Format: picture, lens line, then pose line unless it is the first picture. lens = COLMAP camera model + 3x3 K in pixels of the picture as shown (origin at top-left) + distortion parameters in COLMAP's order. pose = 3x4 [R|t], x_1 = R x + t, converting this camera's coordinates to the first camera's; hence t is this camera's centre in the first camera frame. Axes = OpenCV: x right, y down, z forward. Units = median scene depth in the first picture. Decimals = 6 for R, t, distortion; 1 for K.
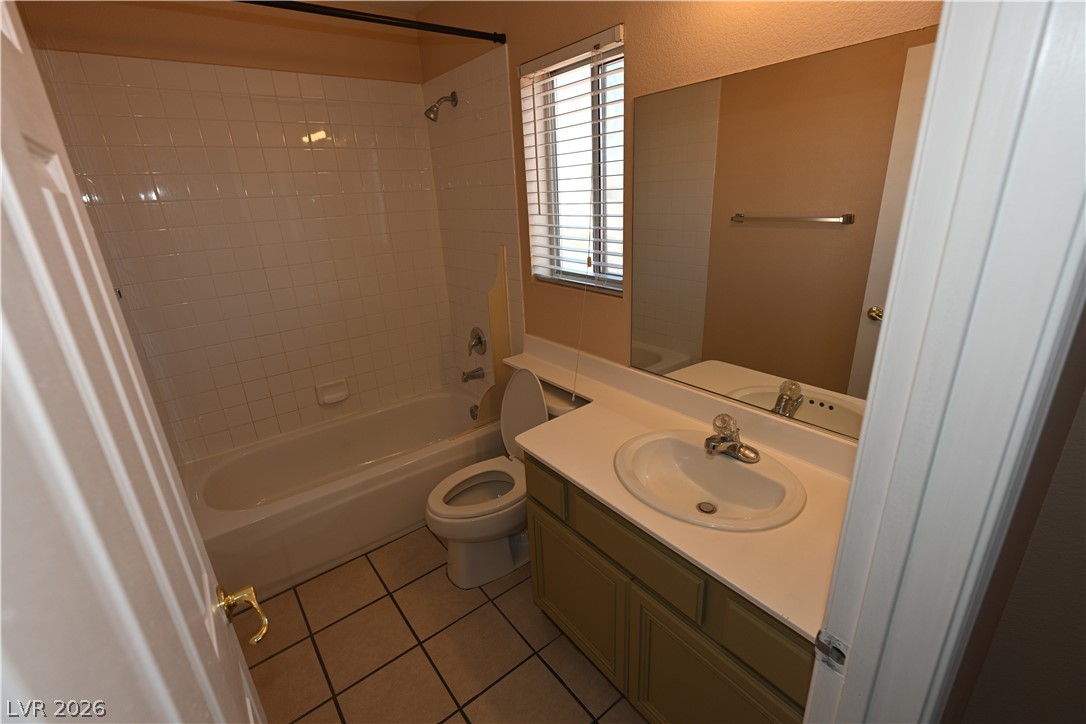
lens RADIAL K [[476.7, 0, 545.3], [0, 476.7, 361.0], [0, 0, 1]] dist [-0.003235, -0.000708]
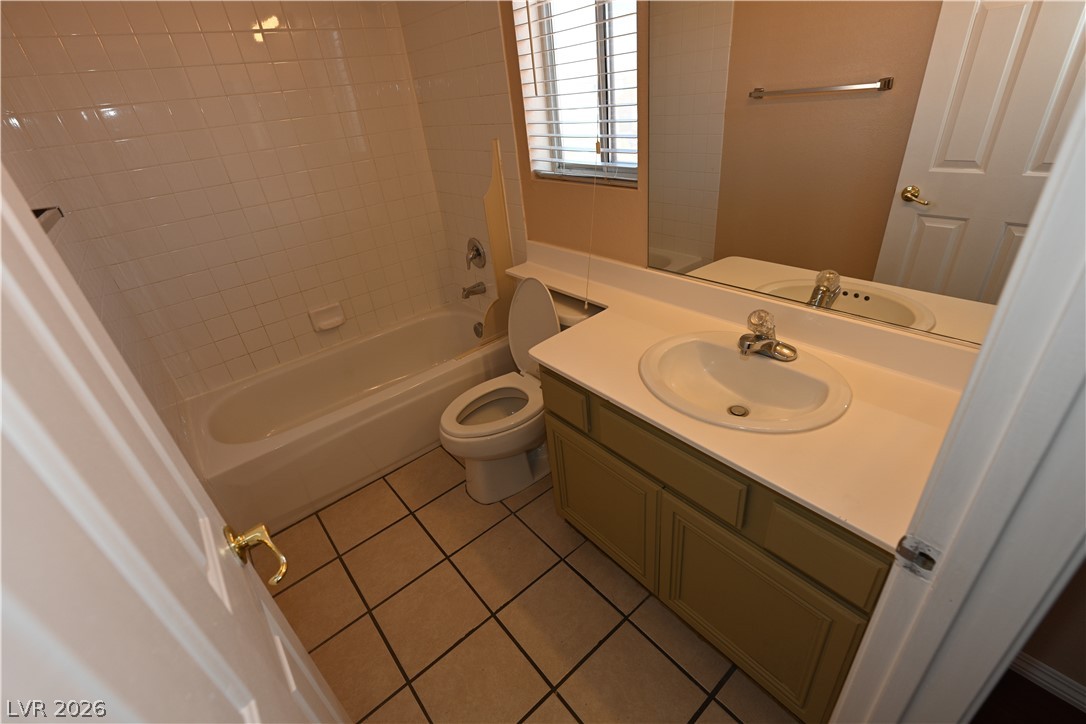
lens RADIAL K [[476.7, 0, 545.5], [0, 476.7, 363.5], [0, 0, 1]] dist [-0.003235, -0.000708]
pose [[0.998128, -0.061122, -0.002235, -0.024392], [0.060546, 0.982228, 0.177657, 0.018167], [-0.008664, -0.177459, 0.984090, 0.066245]]
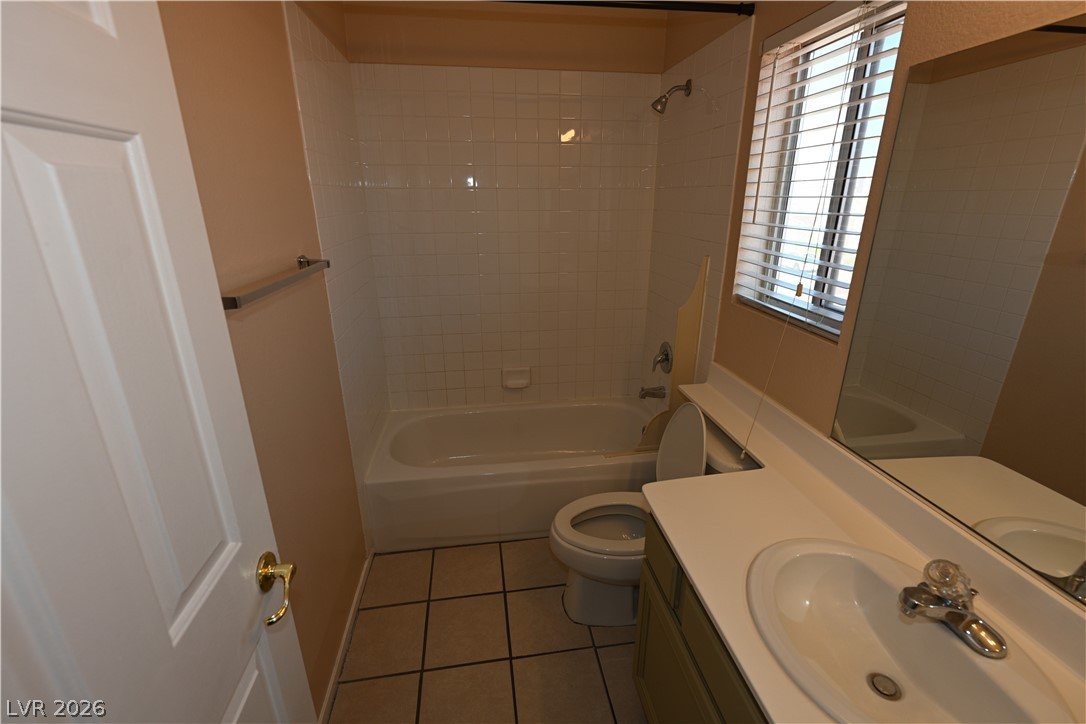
lens RADIAL K [[476.7, 0, 546.4], [0, 476.7, 362.1], [0, 0, 1]] dist [-0.003235, -0.000708]
pose [[0.871985, 0.203442, -0.445257, 0.094764], [-0.202212, 0.978020, 0.050857, -0.048504], [0.445816, 0.045690, 0.893958, 0.132872]]
